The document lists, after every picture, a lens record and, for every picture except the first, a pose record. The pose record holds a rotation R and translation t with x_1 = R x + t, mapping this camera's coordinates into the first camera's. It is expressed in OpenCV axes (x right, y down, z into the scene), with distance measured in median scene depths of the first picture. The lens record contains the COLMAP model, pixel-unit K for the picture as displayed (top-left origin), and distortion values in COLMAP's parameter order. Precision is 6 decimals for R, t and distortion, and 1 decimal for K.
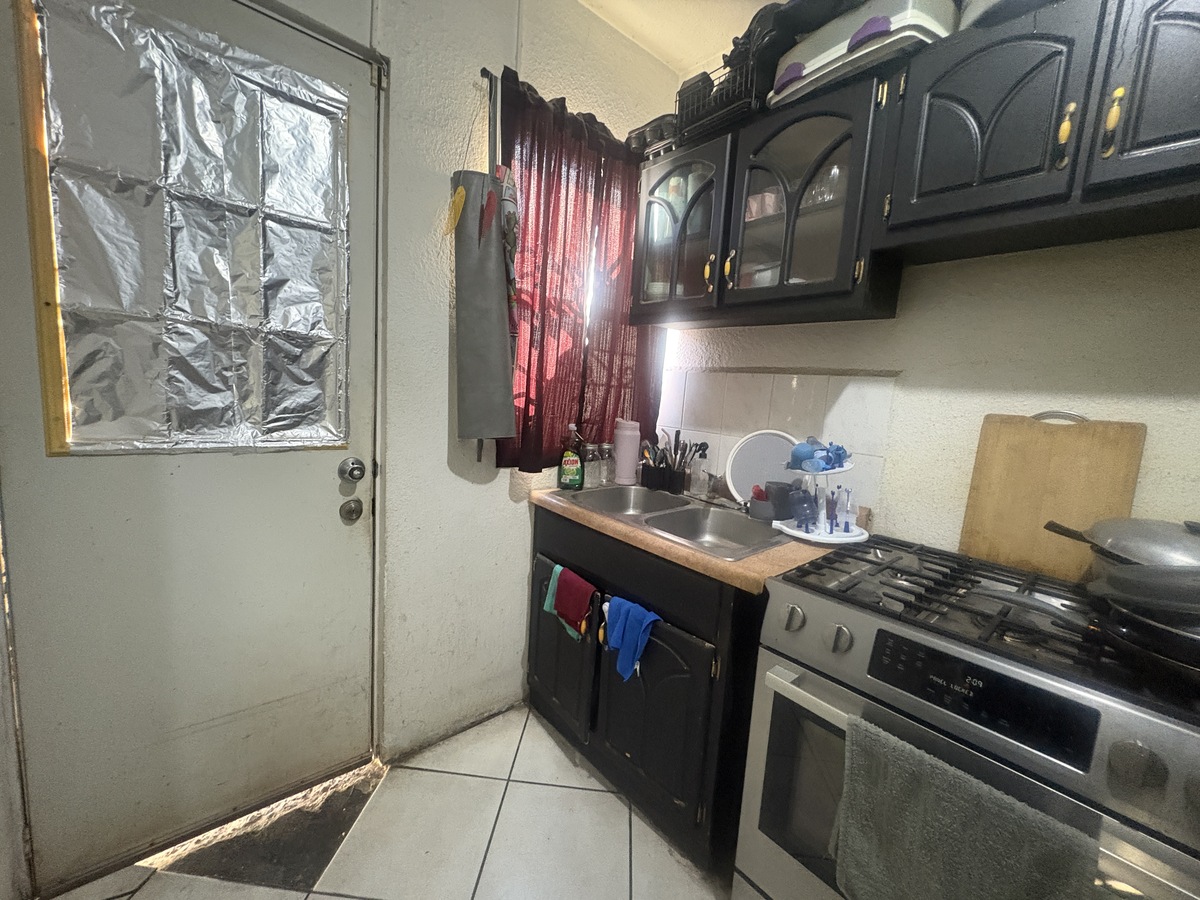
lens RADIAL K [[477.4, 0, 595.4], [0, 477.4, 449.2], [0, 0, 1]] dist [-0.001275, 0.000740]
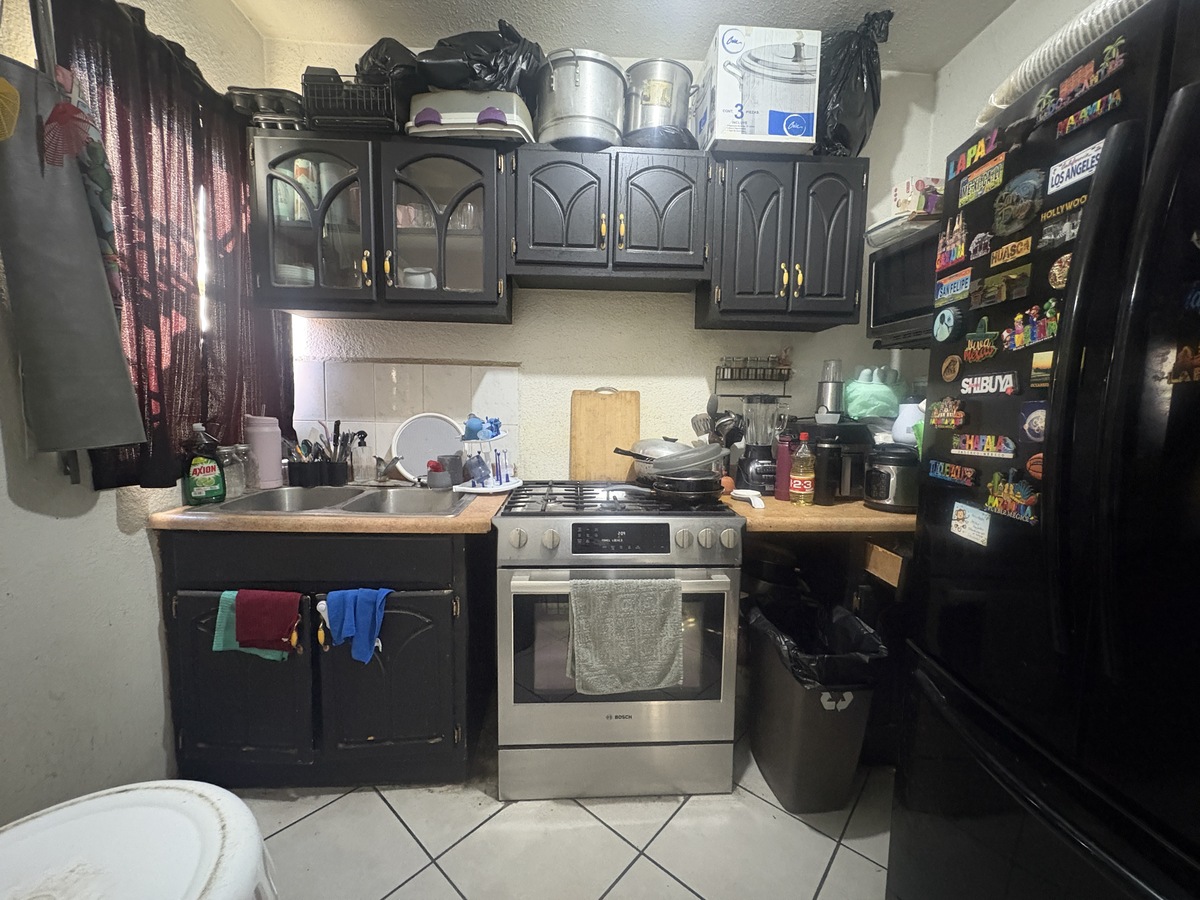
lens RADIAL K [[477.4, 0, 596.7], [0, 477.4, 446.5], [0, 0, 1]] dist [-0.001275, 0.000740]
pose [[0.618966, -0.121188, 0.776012, -0.309572], [0.120322, 0.990993, 0.058789, 0.023065], [-0.776147, 0.056983, 0.627972, -0.038350]]
